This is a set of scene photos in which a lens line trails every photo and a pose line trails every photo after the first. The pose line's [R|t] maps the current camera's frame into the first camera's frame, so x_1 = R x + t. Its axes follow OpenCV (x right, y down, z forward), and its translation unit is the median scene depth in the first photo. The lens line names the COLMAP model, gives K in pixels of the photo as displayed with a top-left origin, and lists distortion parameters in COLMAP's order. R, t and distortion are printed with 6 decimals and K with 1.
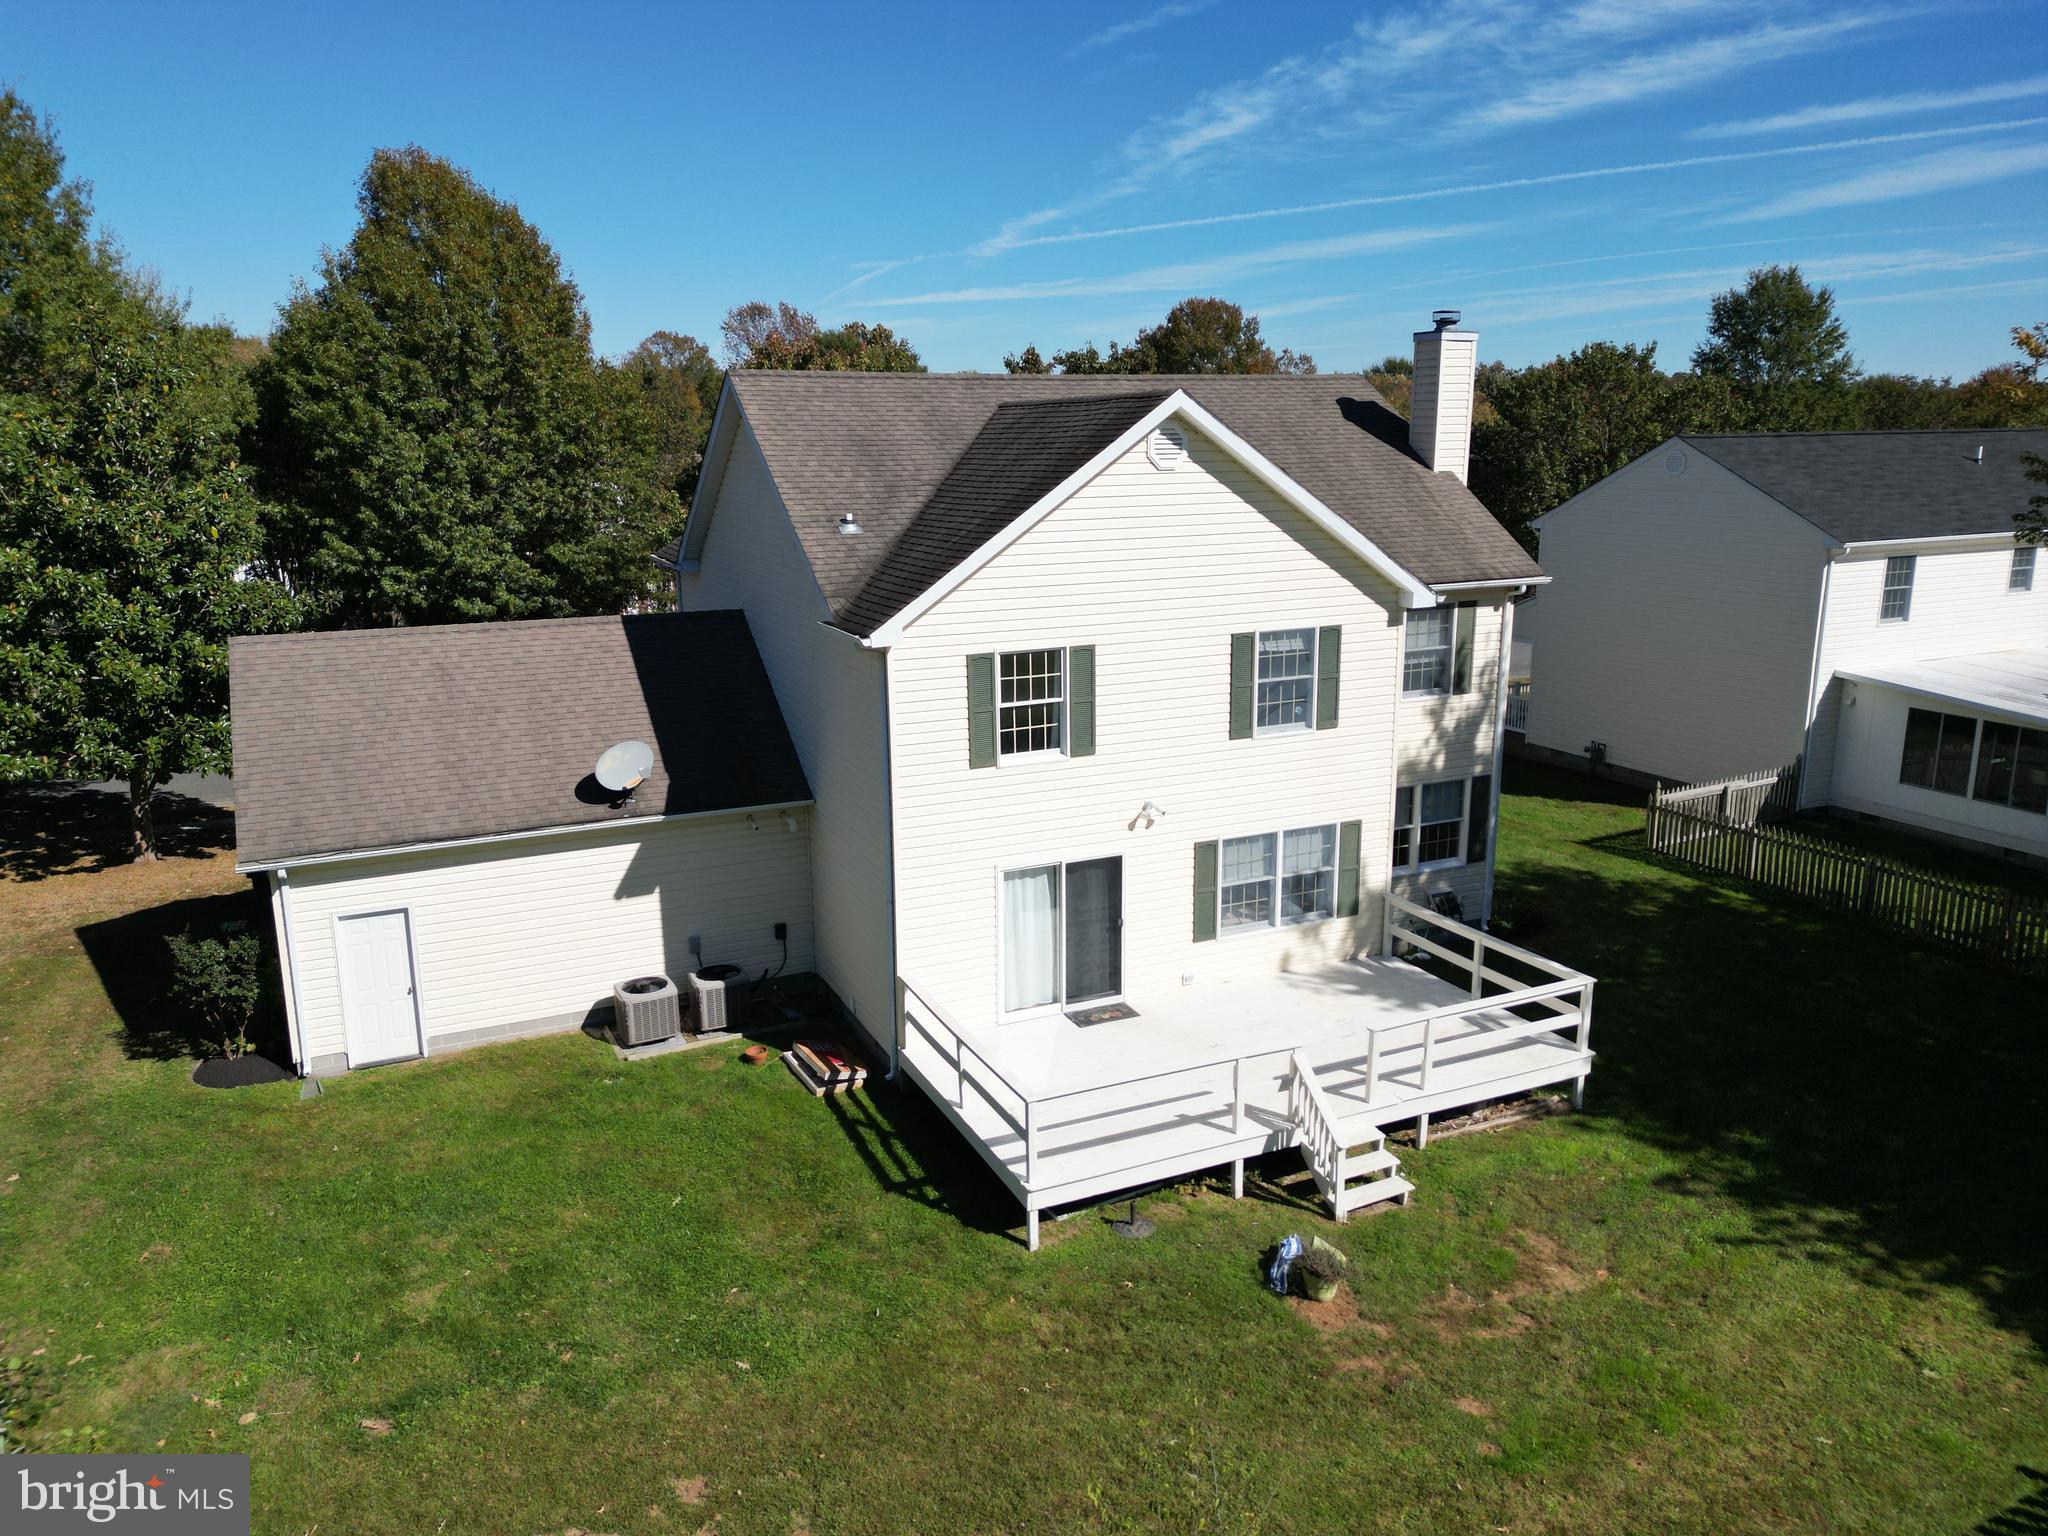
lens RADIAL K [[1430.7, 0, 1024.0], [0, 1430.7, 768.0], [0, 0, 1]] dist [0.082437, -0.088957]
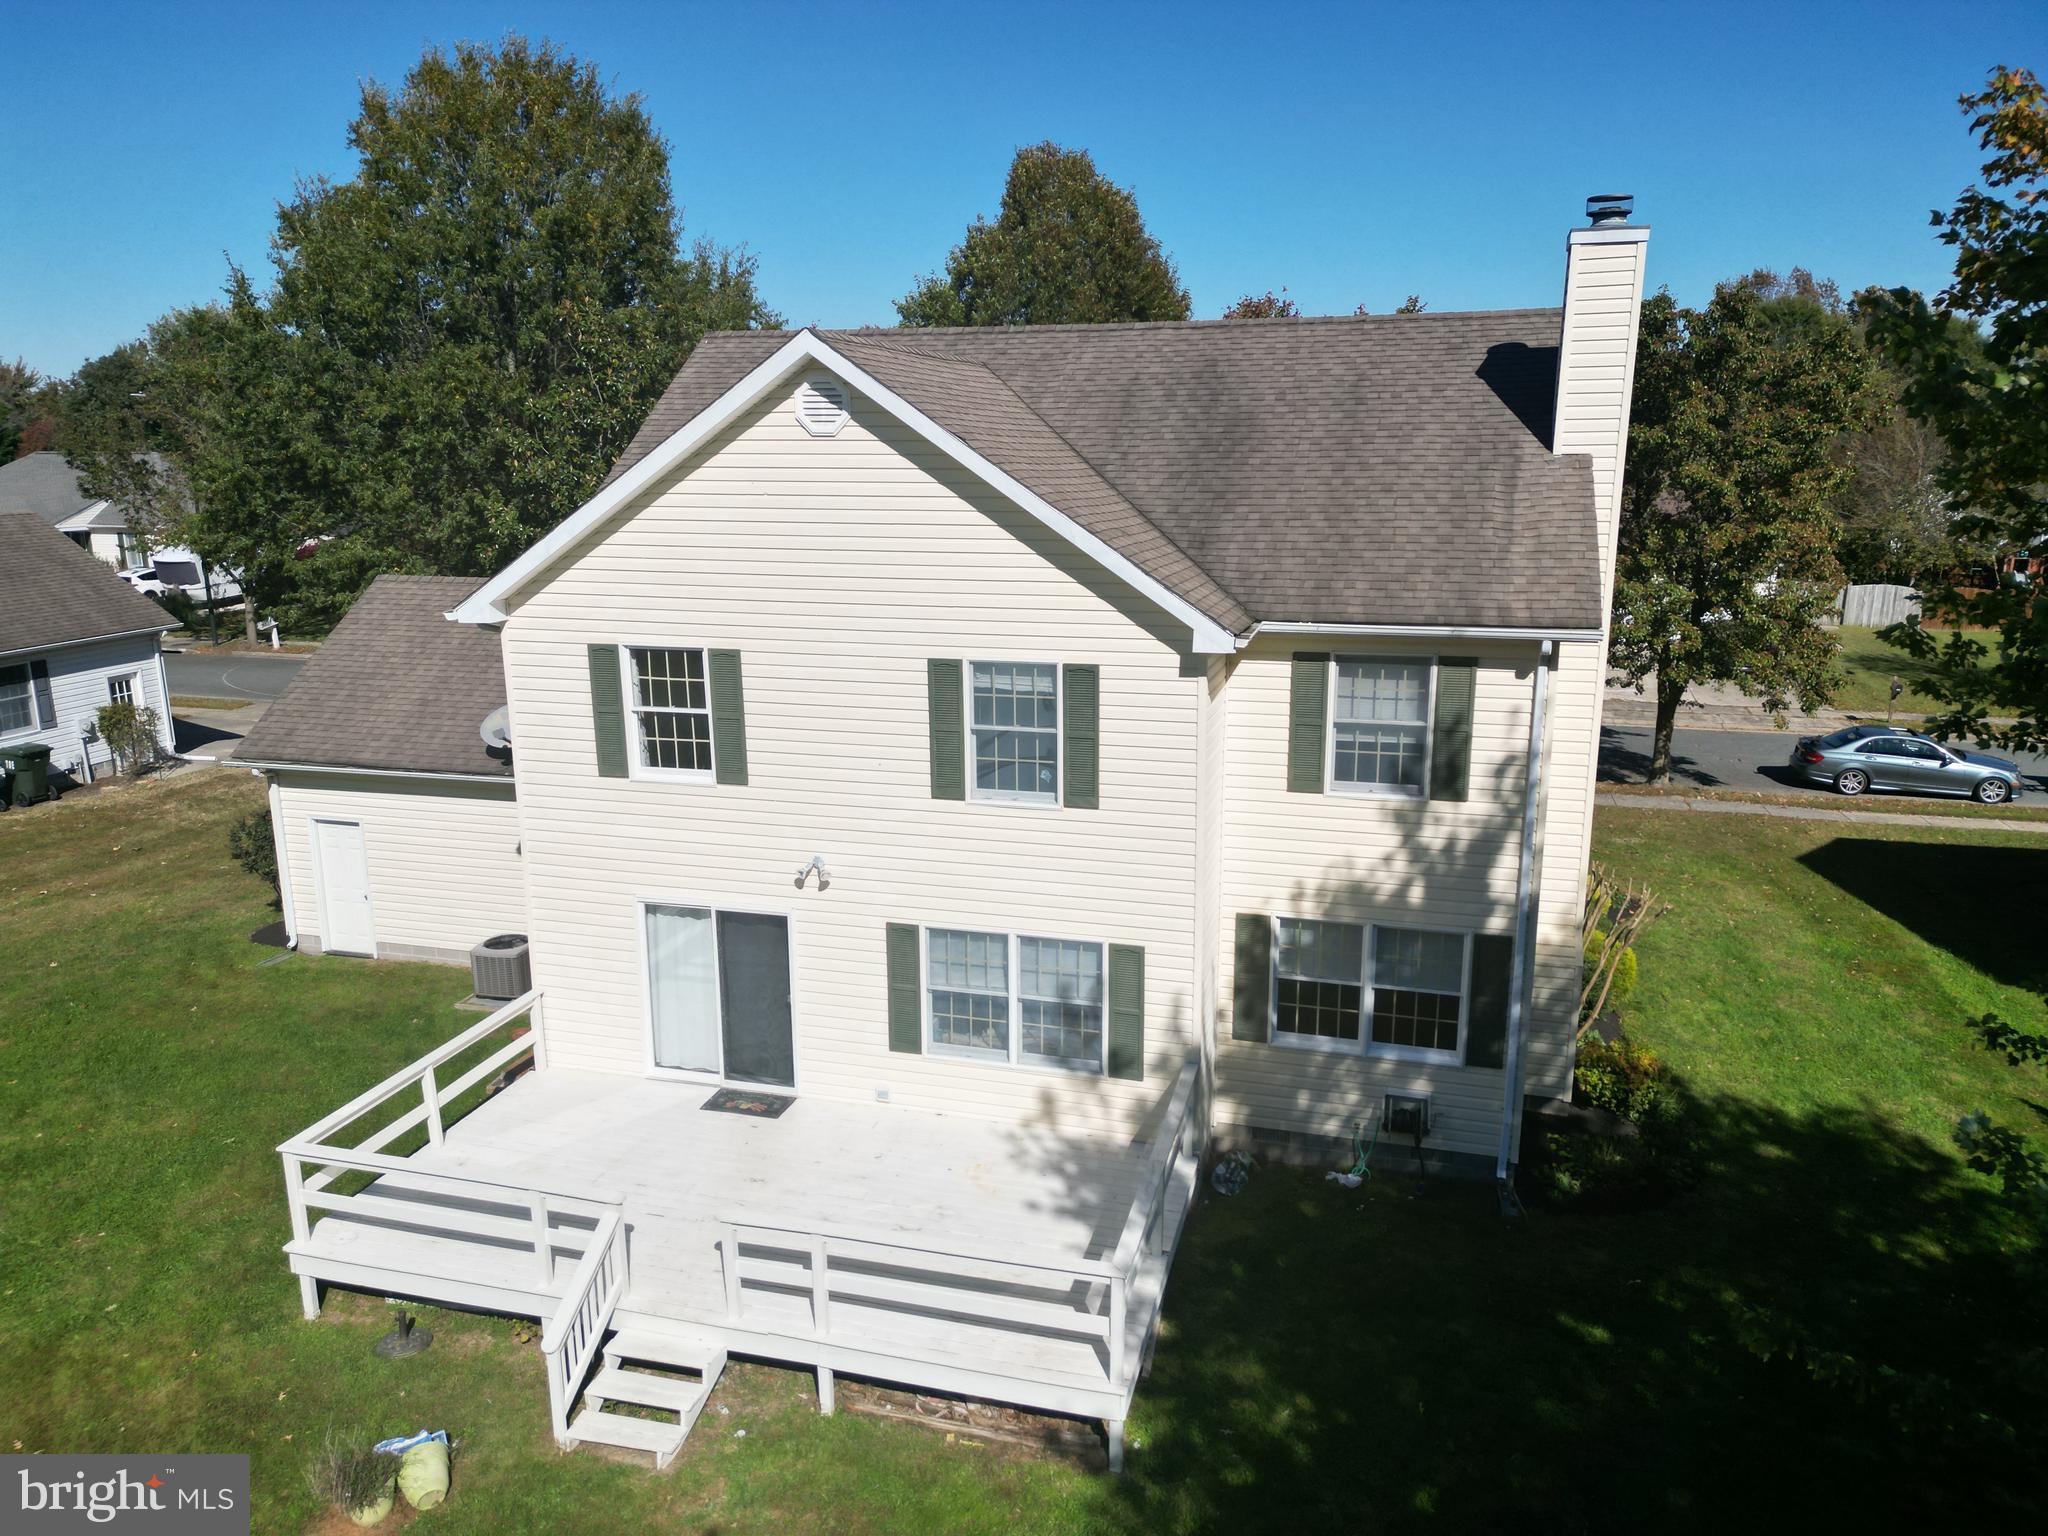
lens RADIAL K [[1430.7, 0, 1024.0], [0, 1430.7, 768.0], [0, 0, 1]] dist [0.082437, -0.088957]
pose [[0.763005, 0.155174, -0.627491, 0.638854], [-0.151110, 0.986679, 0.060254, -0.086454], [0.628482, 0.048846, 0.776289, 0.438626]]
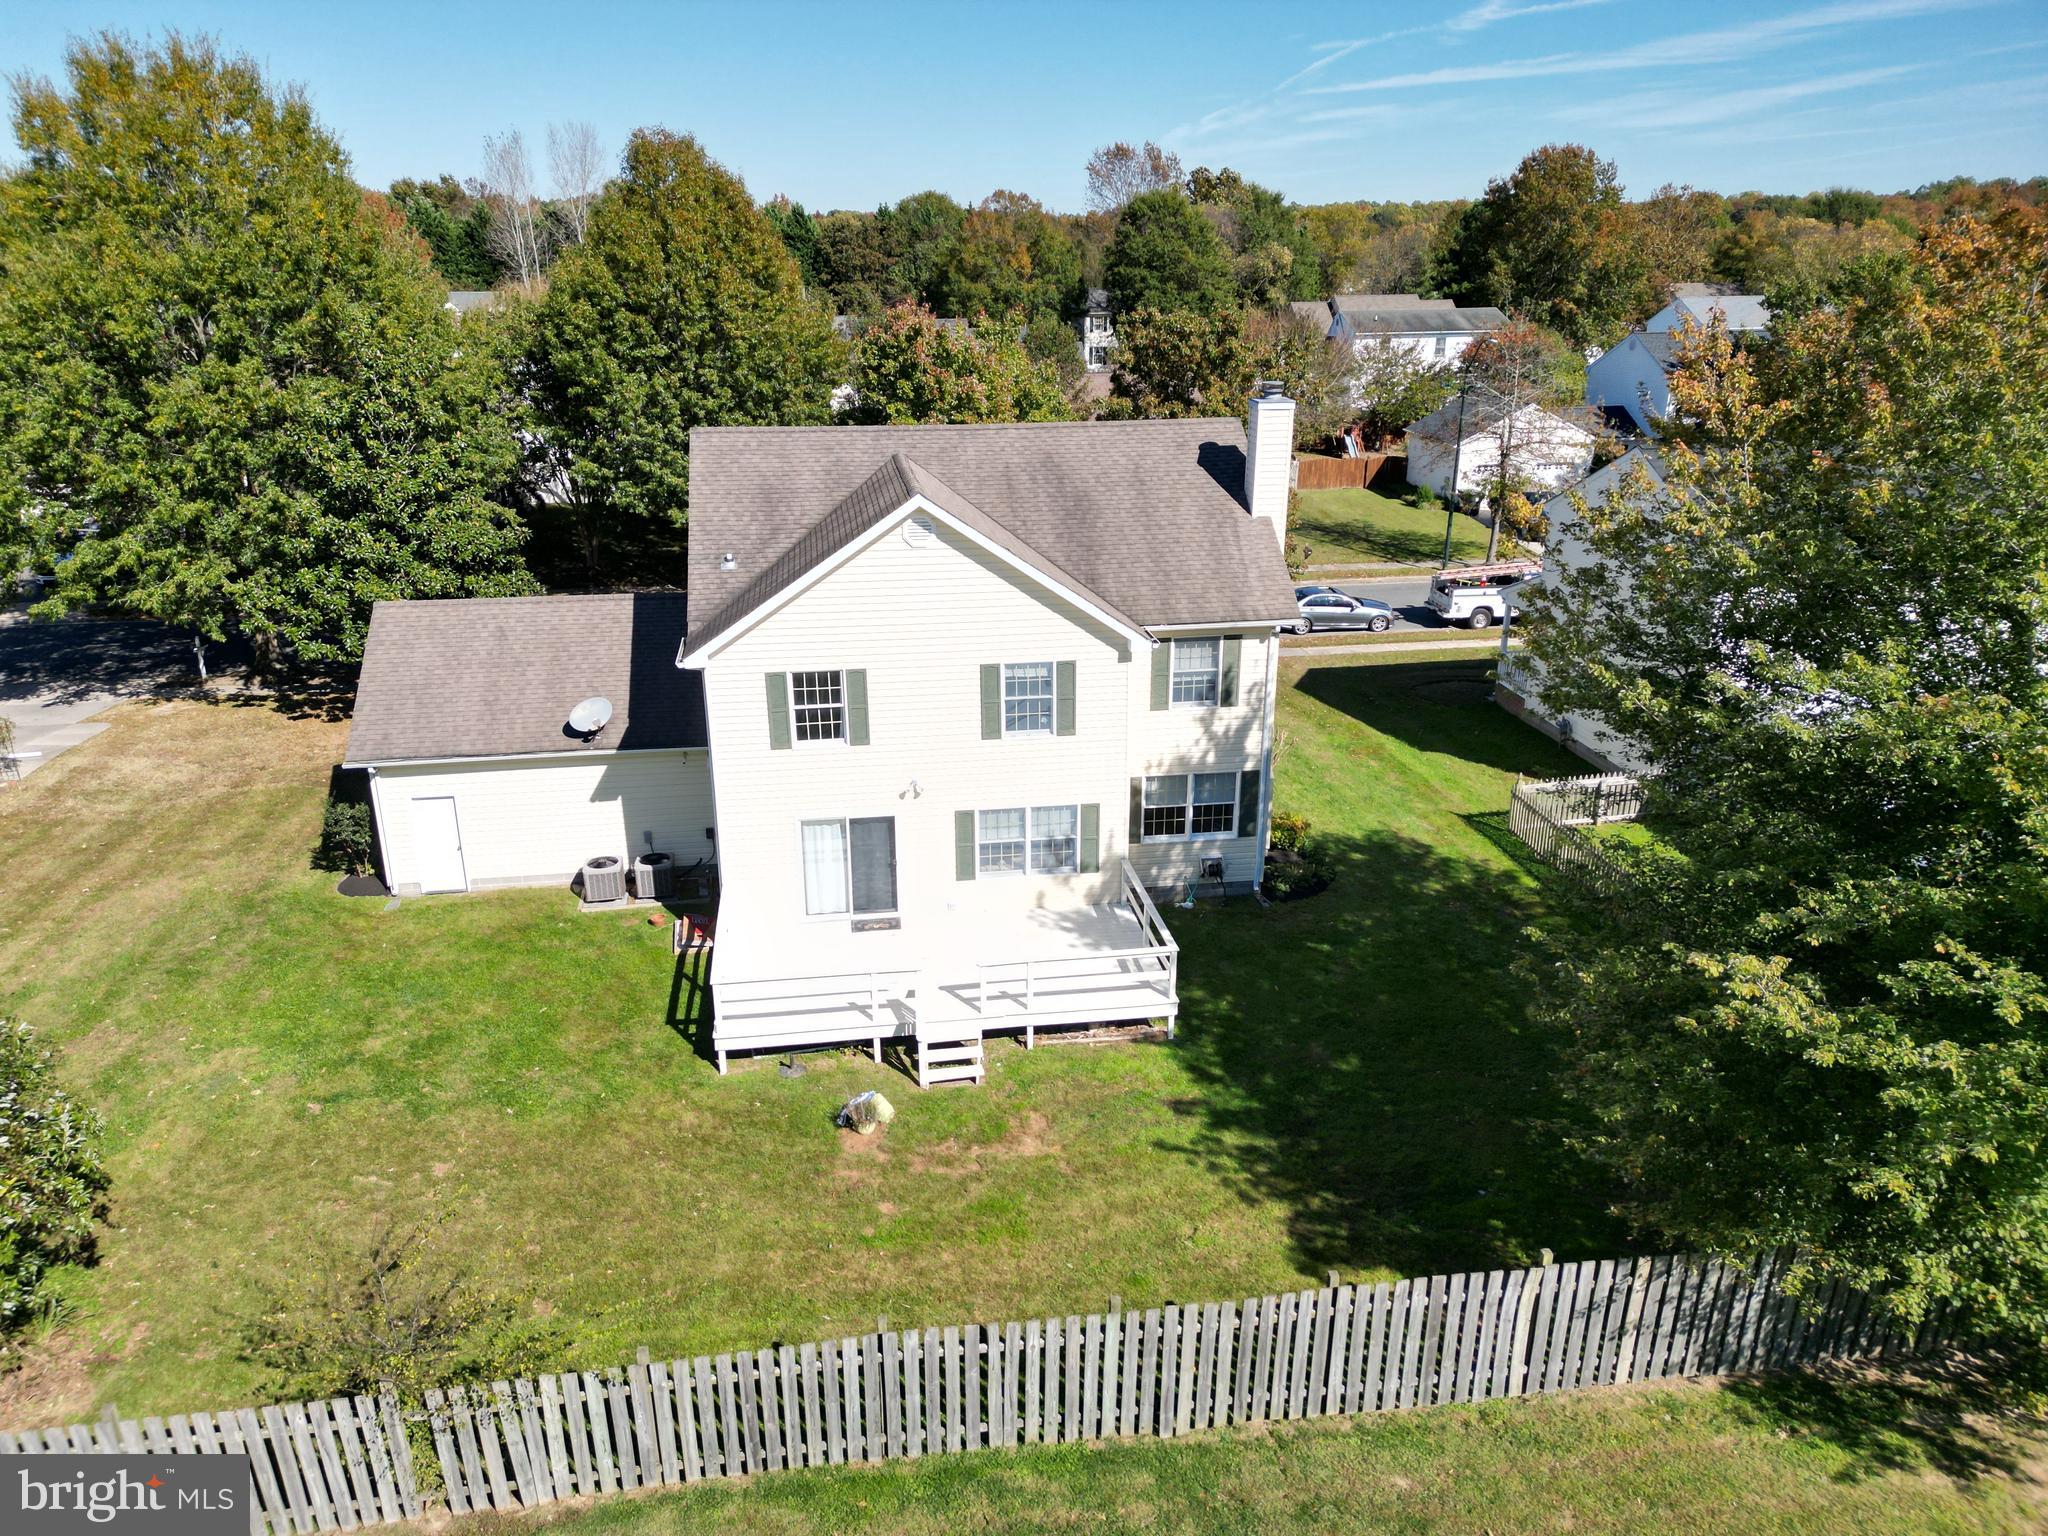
lens RADIAL K [[1430.7, 0, 1024.0], [0, 1430.7, 768.0], [0, 0, 1]] dist [0.082437, -0.088957]
pose [[0.959101, 0.104697, -0.262991, 0.532808], [-0.071369, 0.988509, 0.133254, -0.173753], [0.273920, -0.109035, 0.955552, -0.284197]]
